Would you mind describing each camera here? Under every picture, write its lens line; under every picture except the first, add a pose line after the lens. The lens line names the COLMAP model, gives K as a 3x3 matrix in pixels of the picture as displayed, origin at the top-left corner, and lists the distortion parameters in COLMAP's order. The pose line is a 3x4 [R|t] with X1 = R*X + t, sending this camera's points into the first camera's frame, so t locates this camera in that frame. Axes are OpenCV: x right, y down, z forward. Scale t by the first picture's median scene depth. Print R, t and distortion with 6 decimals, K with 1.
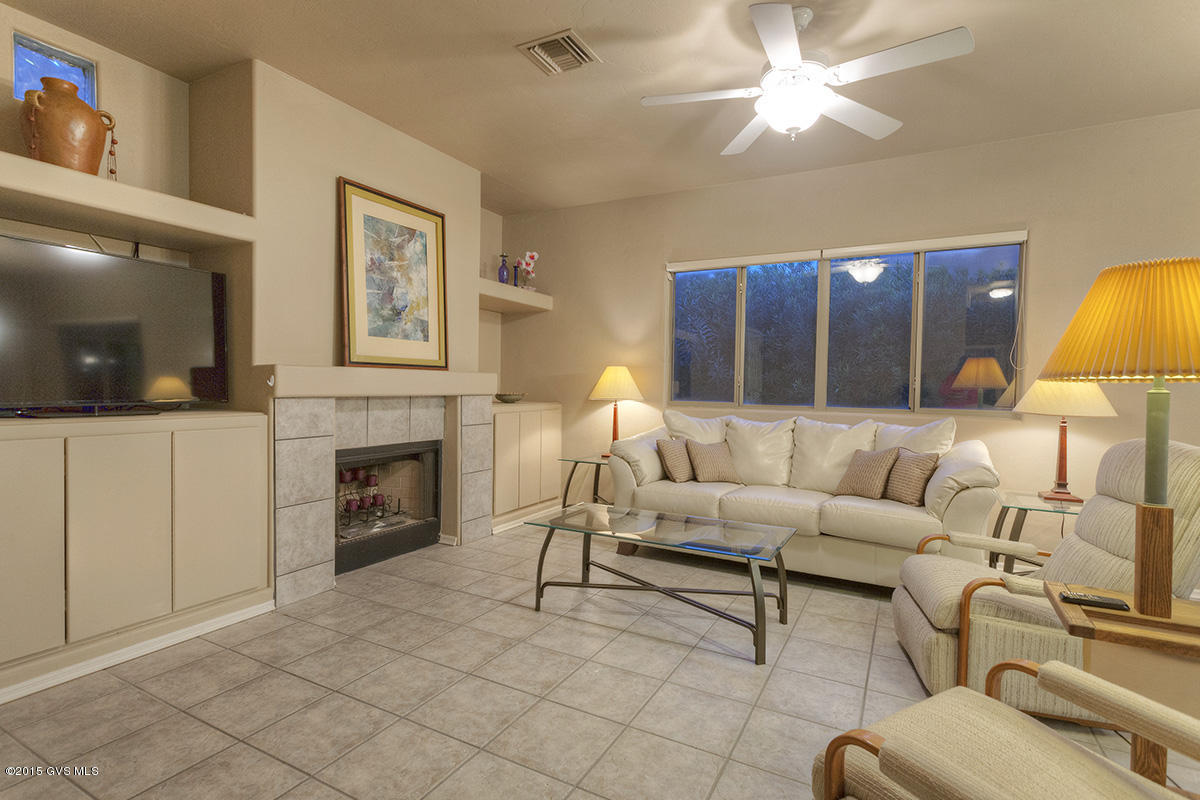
lens RADIAL K [[582.0, 0, 600.0], [0, 582.0, 400.0], [0, 0, 1]] dist [0.001786, 0.000424]
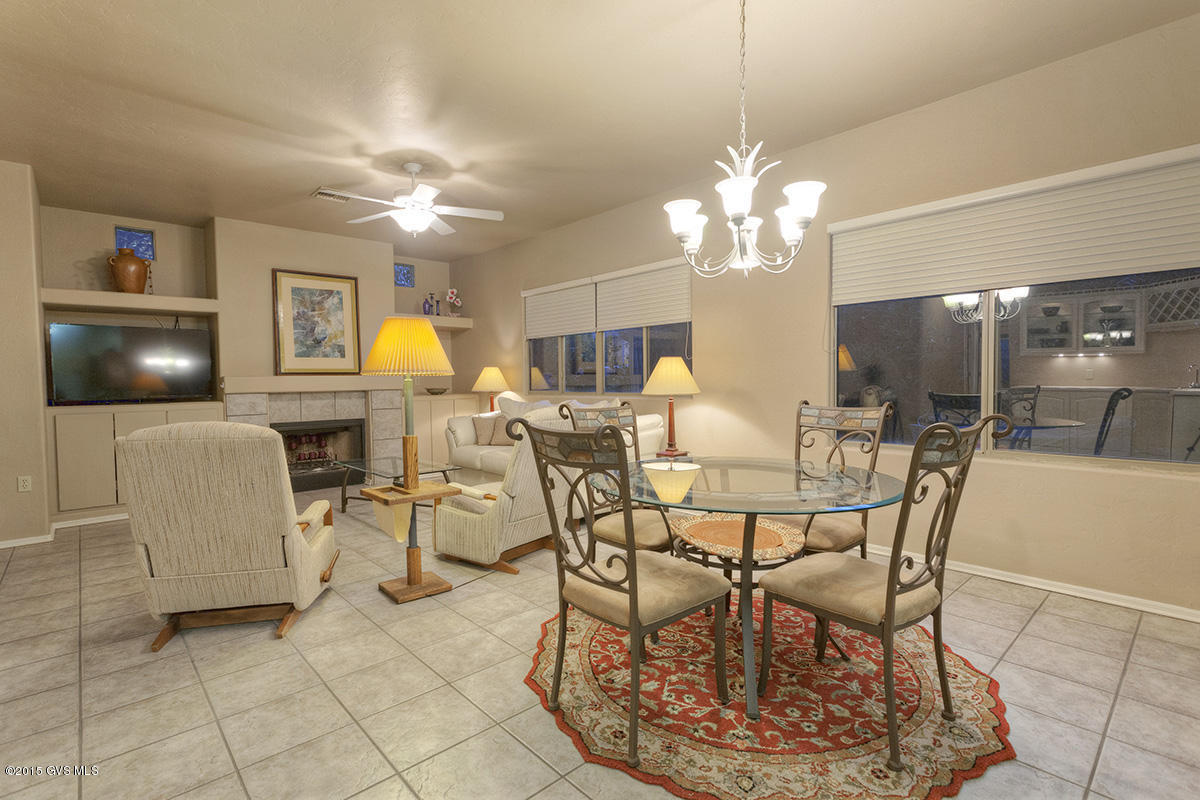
lens RADIAL K [[575.1, 0, 600.0], [0, 575.1, 400.0], [0, 0, 1]] dist [0.003019, 0.000328]
pose [[0.948684, -0.018776, -0.315668, 0.933786], [0.021541, 0.999754, 0.005273, 0.025778], [0.315492, -0.011802, 0.948855, -0.317150]]
